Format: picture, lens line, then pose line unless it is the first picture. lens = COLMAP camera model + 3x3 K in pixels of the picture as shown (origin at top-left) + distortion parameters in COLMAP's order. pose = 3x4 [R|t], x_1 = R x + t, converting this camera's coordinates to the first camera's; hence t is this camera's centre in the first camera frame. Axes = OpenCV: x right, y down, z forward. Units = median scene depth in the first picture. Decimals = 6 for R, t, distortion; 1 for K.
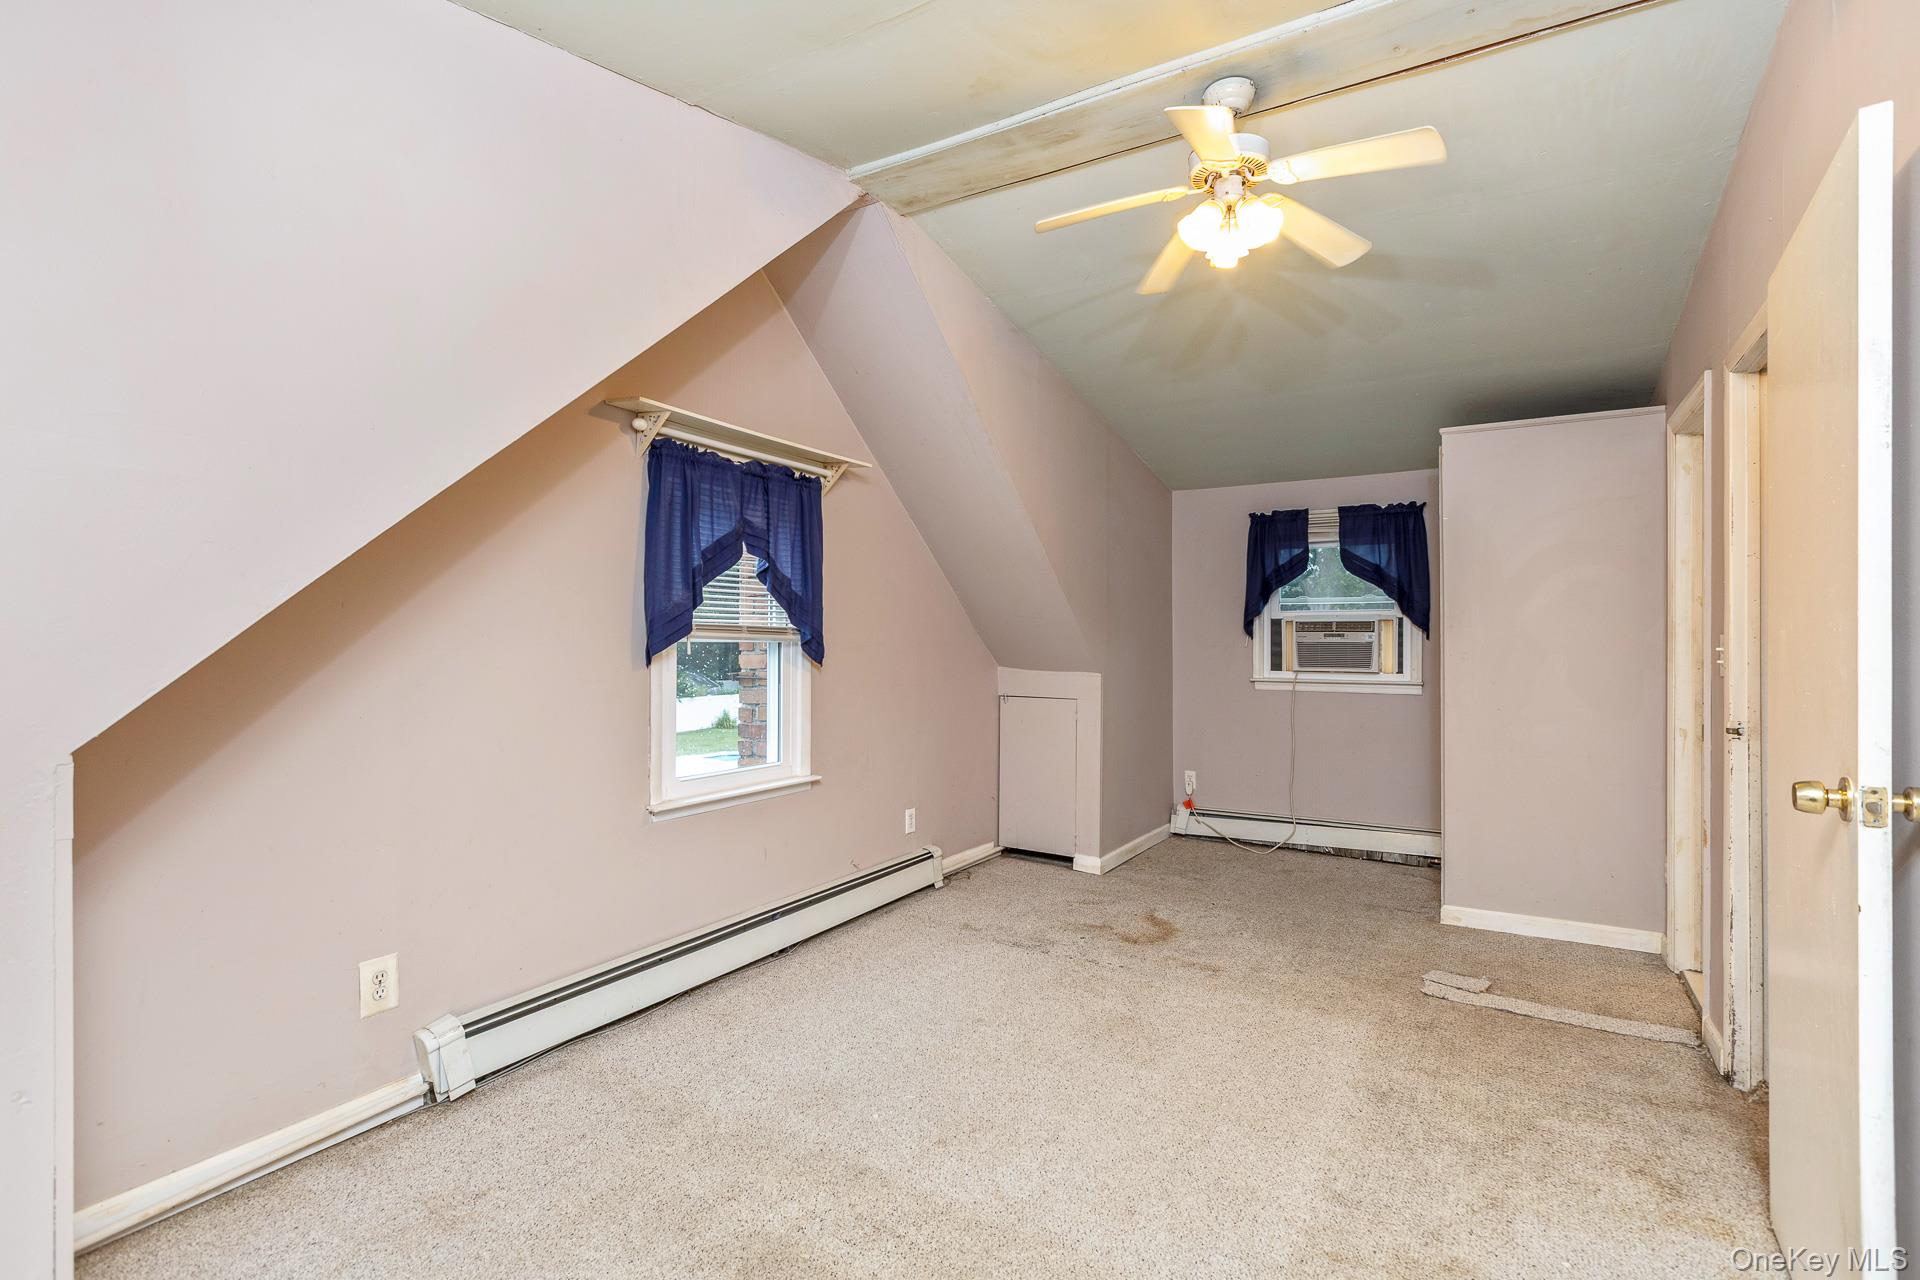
lens RADIAL K [[893.0, 0, 957.9], [0, 893.0, 636.6], [0, 0, 1]] dist [0.008727, 0.000802]
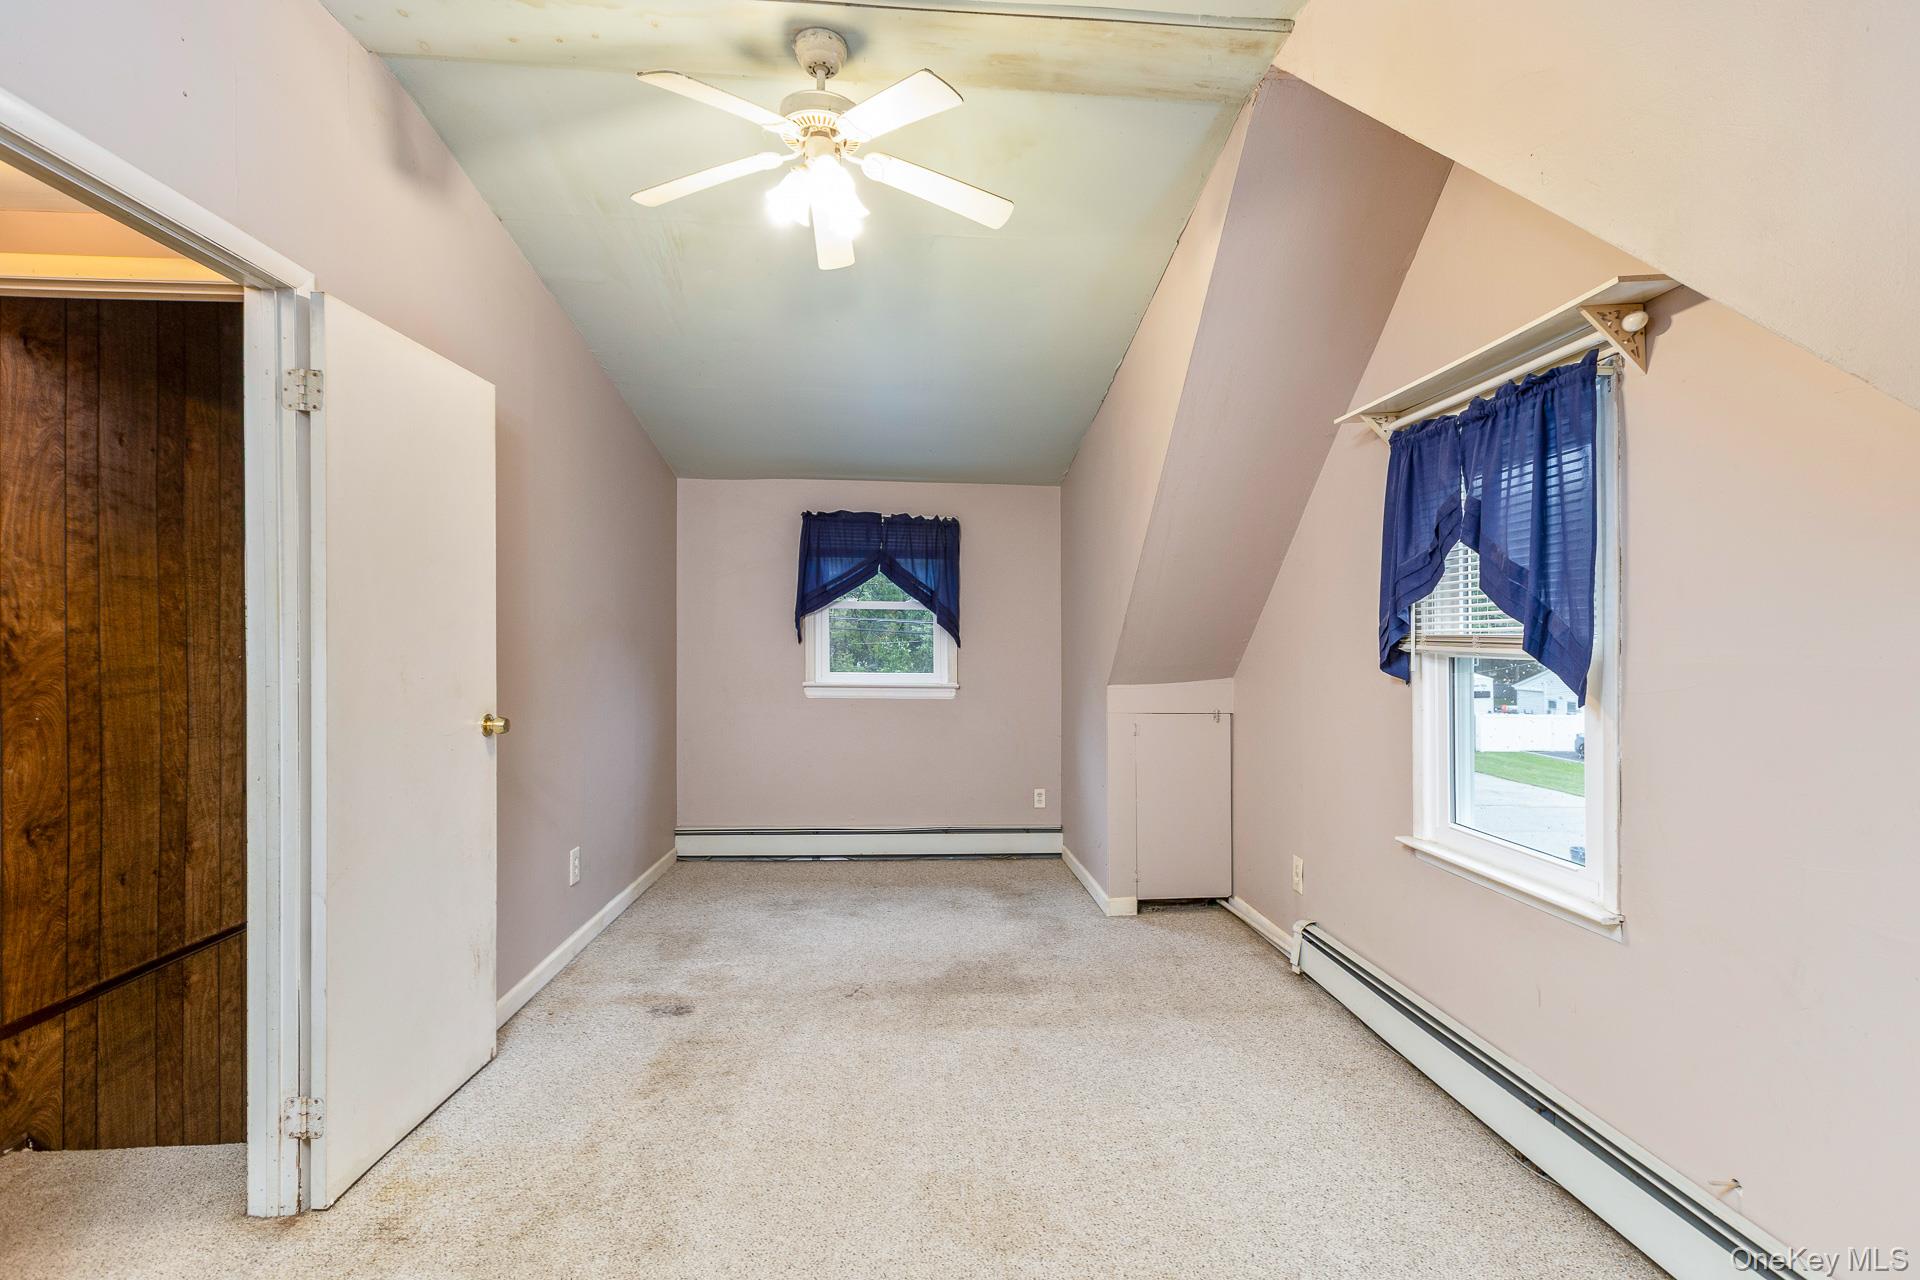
lens RADIAL K [[893.0, 0, 957.9], [0, 893.0, 636.6], [0, 0, 1]] dist [0.008727, 0.000802]
pose [[-0.825886, -0.009712, -0.563754, 0.505217], [0.006270, 0.999632, -0.026407, -0.002309], [0.563803, -0.025344, -0.825520, 1.309307]]
